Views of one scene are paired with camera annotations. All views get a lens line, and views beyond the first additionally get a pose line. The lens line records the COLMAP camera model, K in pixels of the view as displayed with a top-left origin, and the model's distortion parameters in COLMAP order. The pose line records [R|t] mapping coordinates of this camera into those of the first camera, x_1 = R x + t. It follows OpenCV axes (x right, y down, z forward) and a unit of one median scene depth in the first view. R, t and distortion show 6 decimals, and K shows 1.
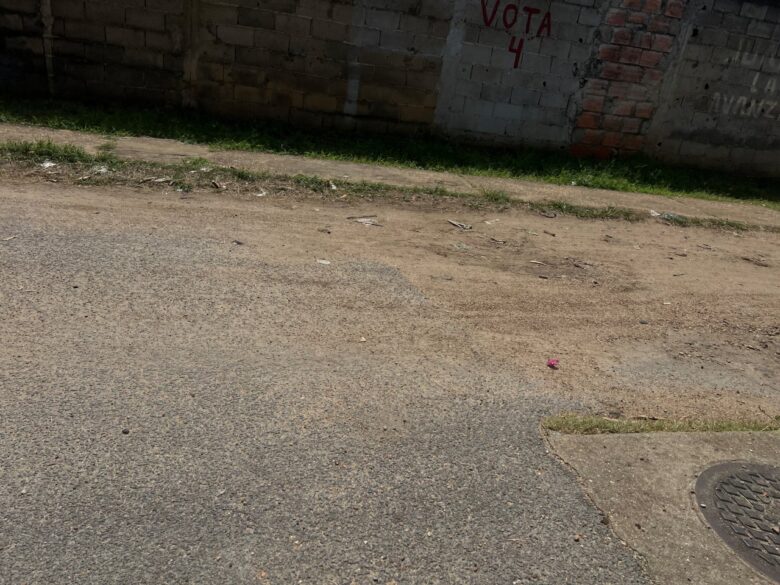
lens RADIAL K [[593.8, 0, 402.6], [0, 593.8, 294.0], [0, 0, 1]] dist [0.075554, -0.062601]
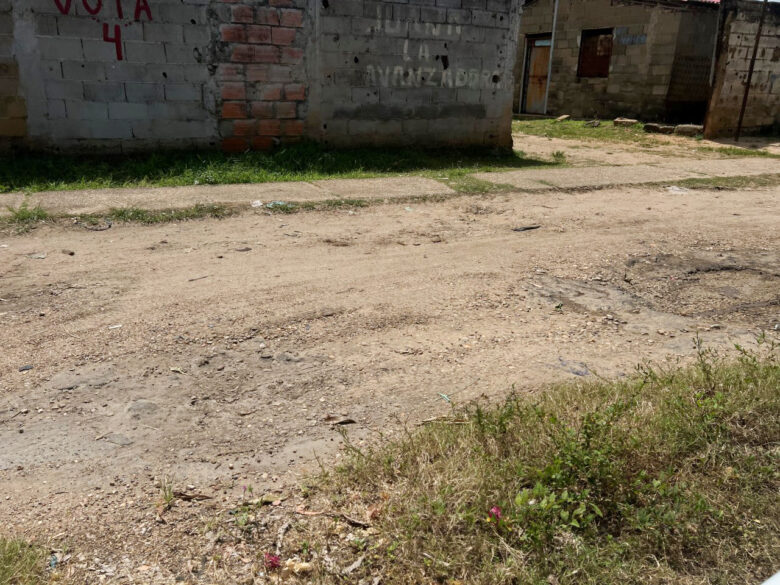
lens RADIAL K [[593.8, 0, 402.6], [0, 593.8, 294.0], [0, 0, 1]] dist [0.075554, -0.062601]
pose [[0.958159, -0.198474, 0.206252, 0.313342], [0.200733, 0.979594, 0.010131, 0.021355], [-0.204054, 0.031694, 0.978446, 0.080645]]
